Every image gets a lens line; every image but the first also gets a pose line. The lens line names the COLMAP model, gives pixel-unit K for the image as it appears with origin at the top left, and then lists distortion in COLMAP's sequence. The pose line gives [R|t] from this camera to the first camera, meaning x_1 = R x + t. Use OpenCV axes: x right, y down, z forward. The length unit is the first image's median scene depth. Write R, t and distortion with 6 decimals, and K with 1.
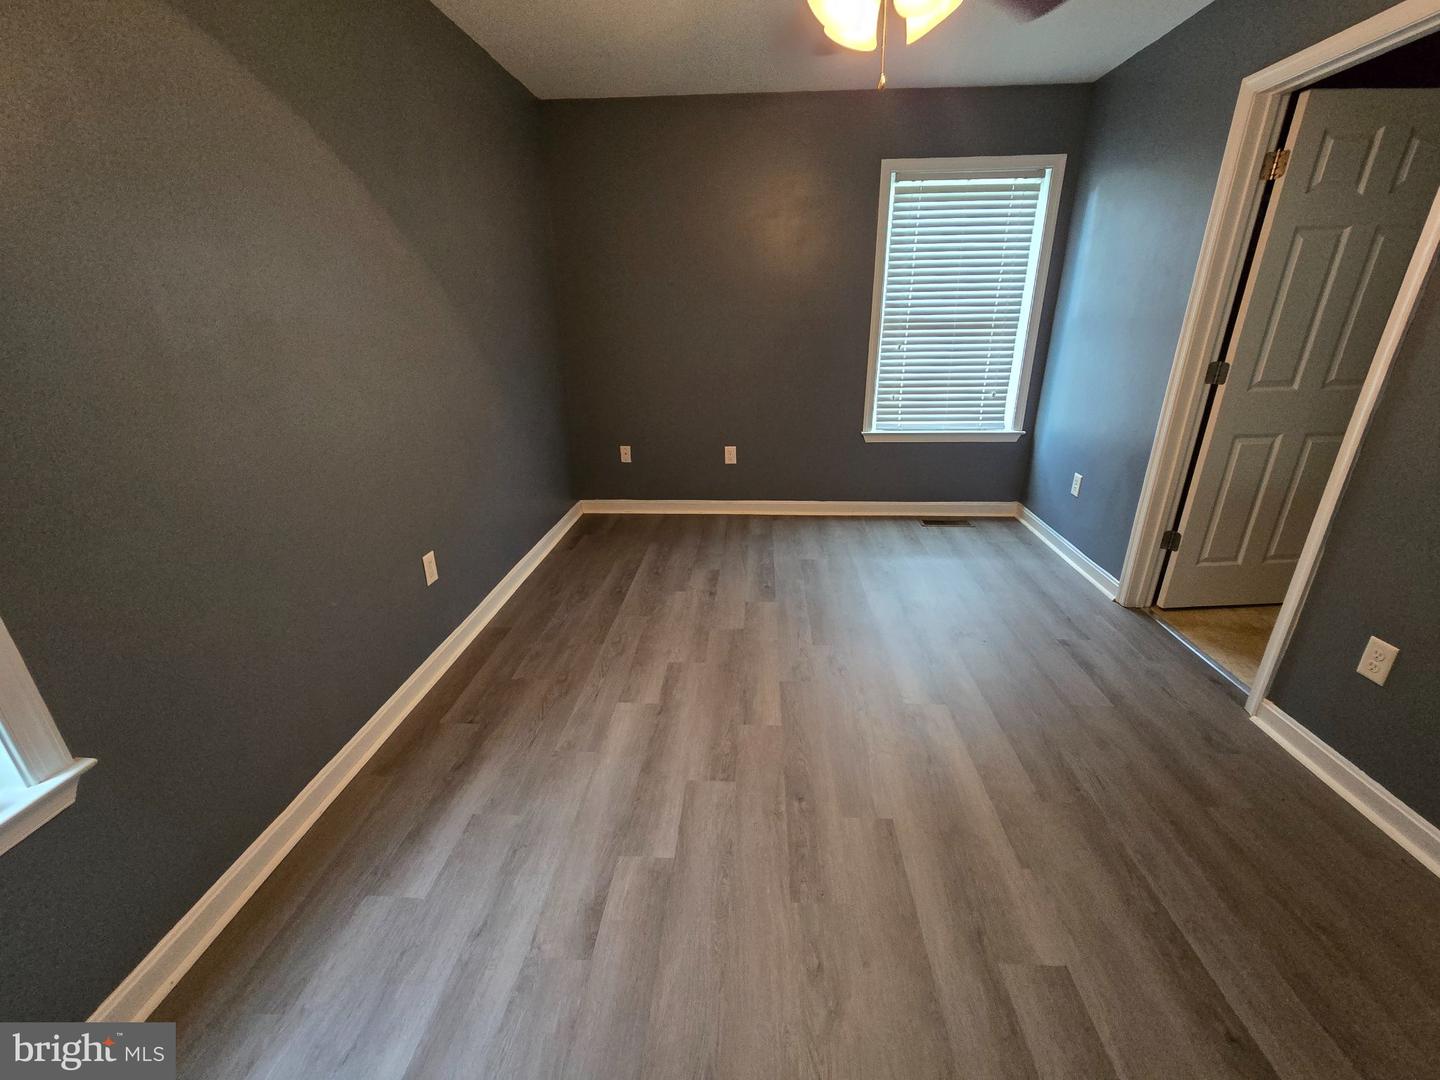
lens RADIAL K [[616.0, 0, 717.8], [0, 616.0, 557.4], [0, 0, 1]] dist [-0.000762, -0.000747]
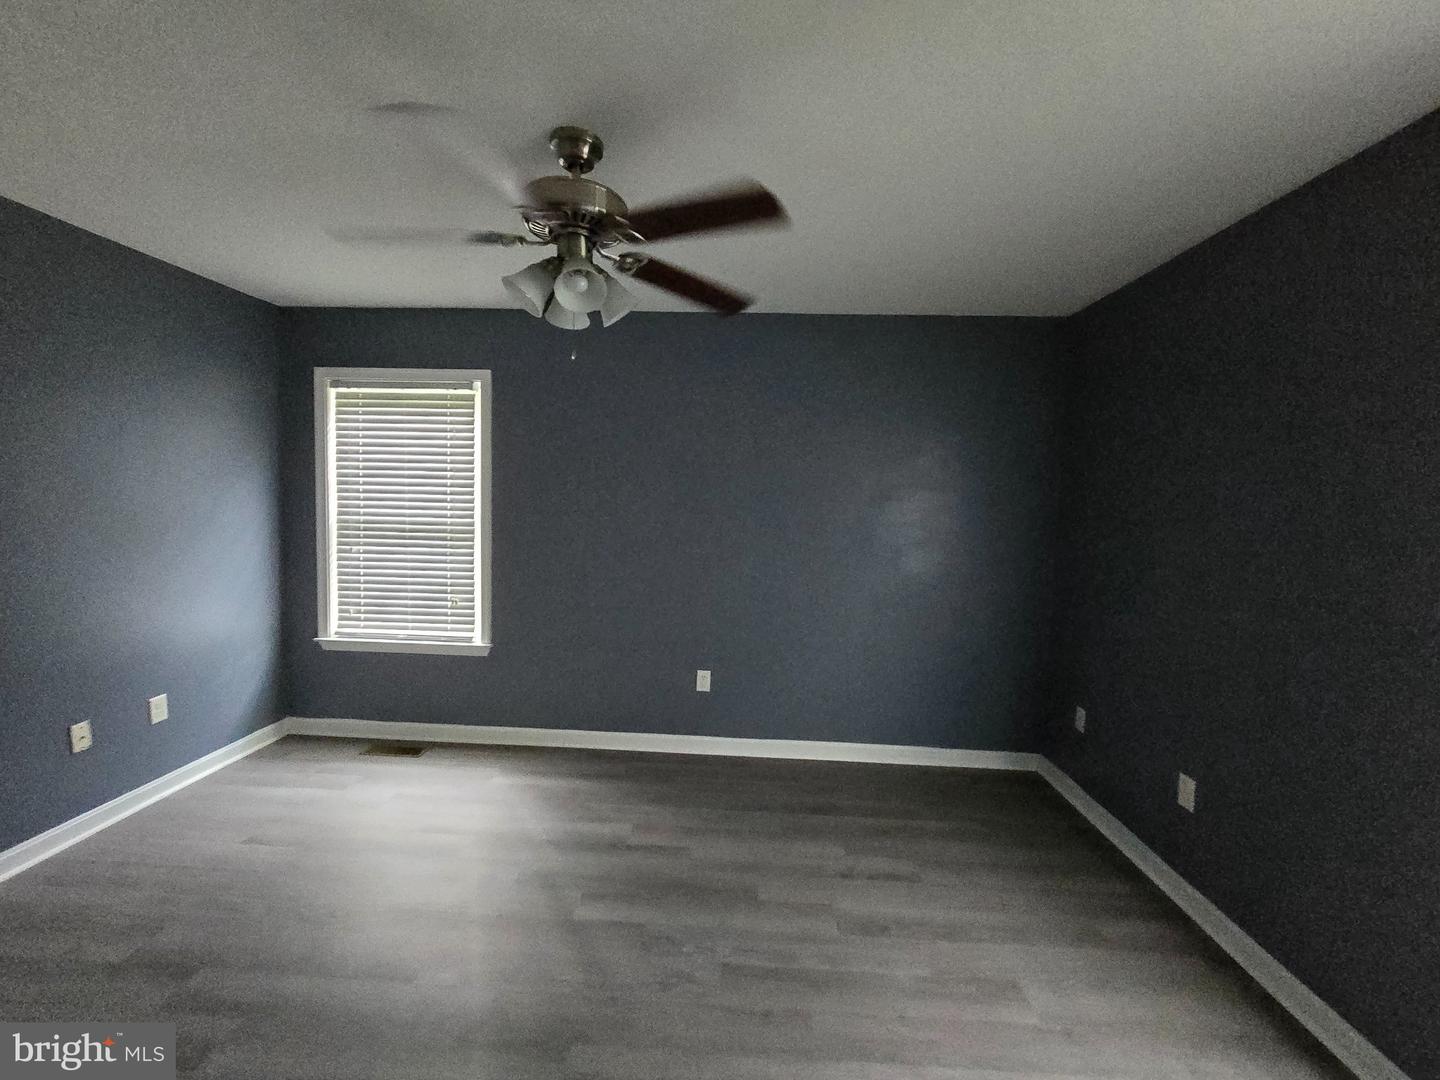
lens RADIAL K [[616.0, 0, 717.8], [0, 616.0, 557.4], [0, 0, 1]] dist [-0.000762, -0.000747]
pose [[-0.038124, 0.103865, -0.993860, 0.701593], [-0.405481, 0.907414, 0.110385, -0.311603], [0.913308, 0.407200, 0.007521, 0.695590]]
